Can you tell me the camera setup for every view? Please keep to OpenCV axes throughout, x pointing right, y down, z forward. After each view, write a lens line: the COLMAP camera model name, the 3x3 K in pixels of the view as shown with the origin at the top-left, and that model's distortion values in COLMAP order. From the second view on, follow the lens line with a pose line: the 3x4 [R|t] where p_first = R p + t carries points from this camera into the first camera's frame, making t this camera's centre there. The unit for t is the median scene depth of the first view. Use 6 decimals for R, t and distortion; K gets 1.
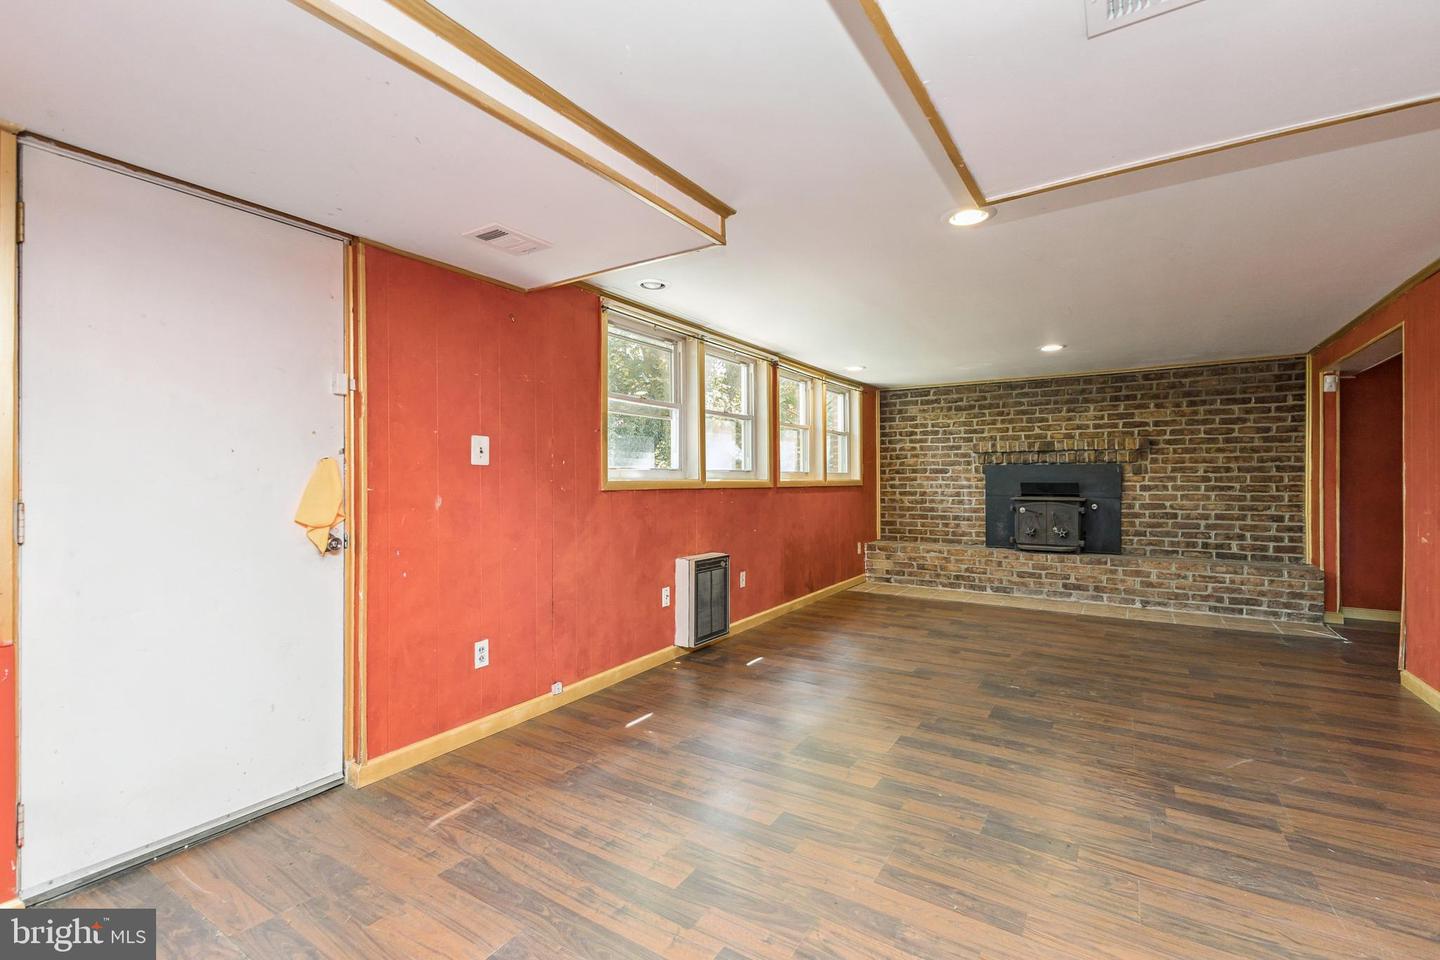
lens RADIAL K [[631.4, 0, 720.0], [0, 631.4, 480.0], [0, 0, 1]] dist [0.000987, 0.000188]
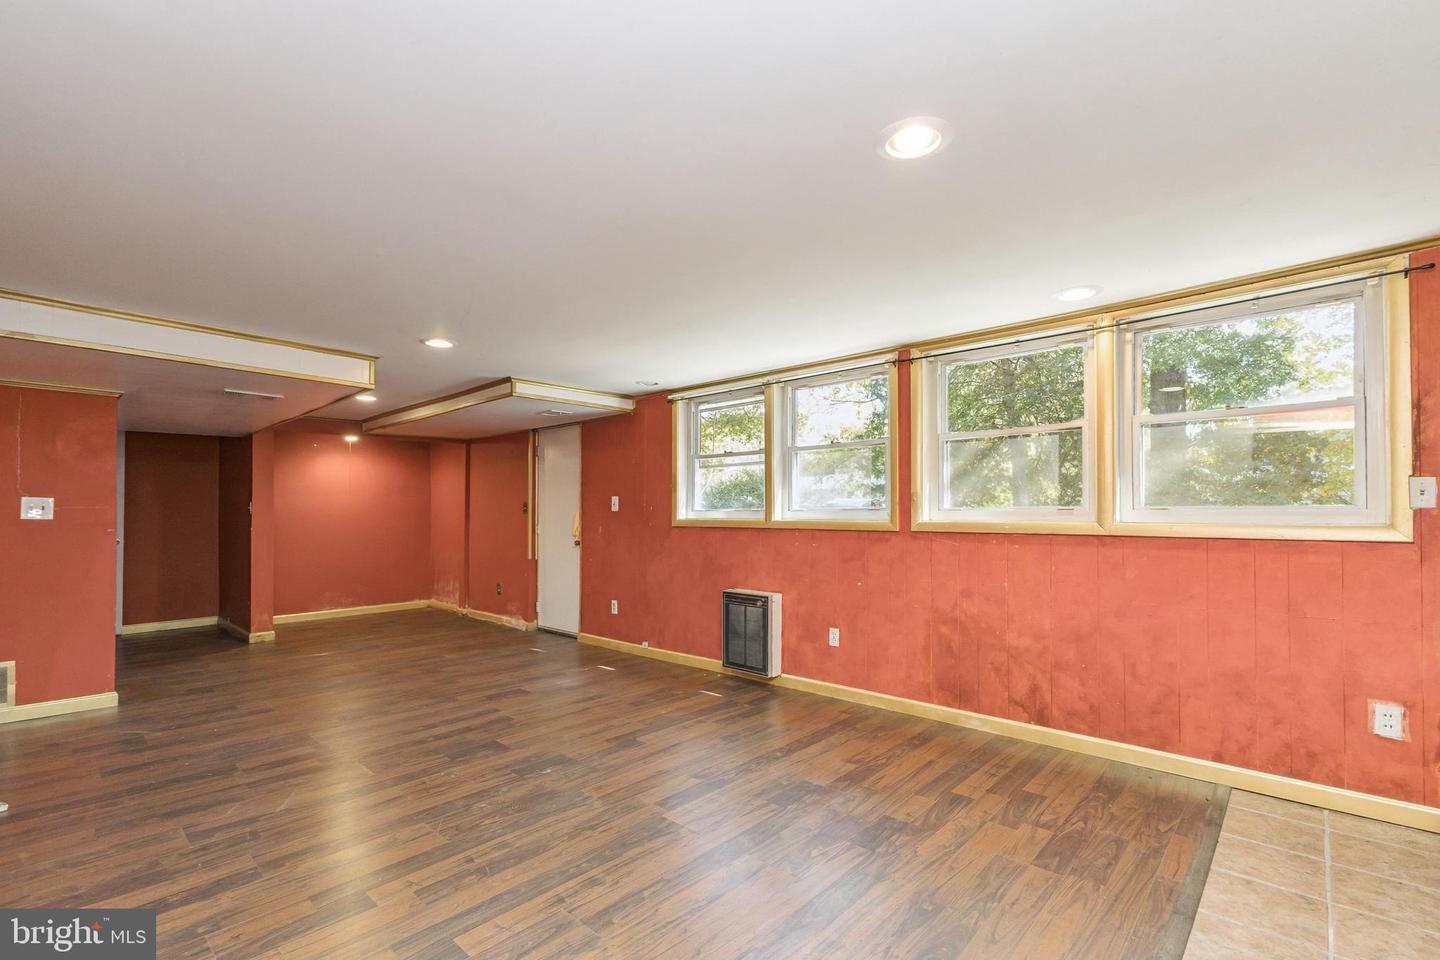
lens RADIAL K [[639.7, 0, 720.4], [0, 639.7, 503.7], [0, 0, 1]] dist [0.000742, -0.000041]
pose [[-0.165068, -0.011395, -0.986216, 1.218727], [0.001374, 0.999930, -0.011784, -0.017774], [0.986281, -0.003300, -0.165041, 1.312323]]
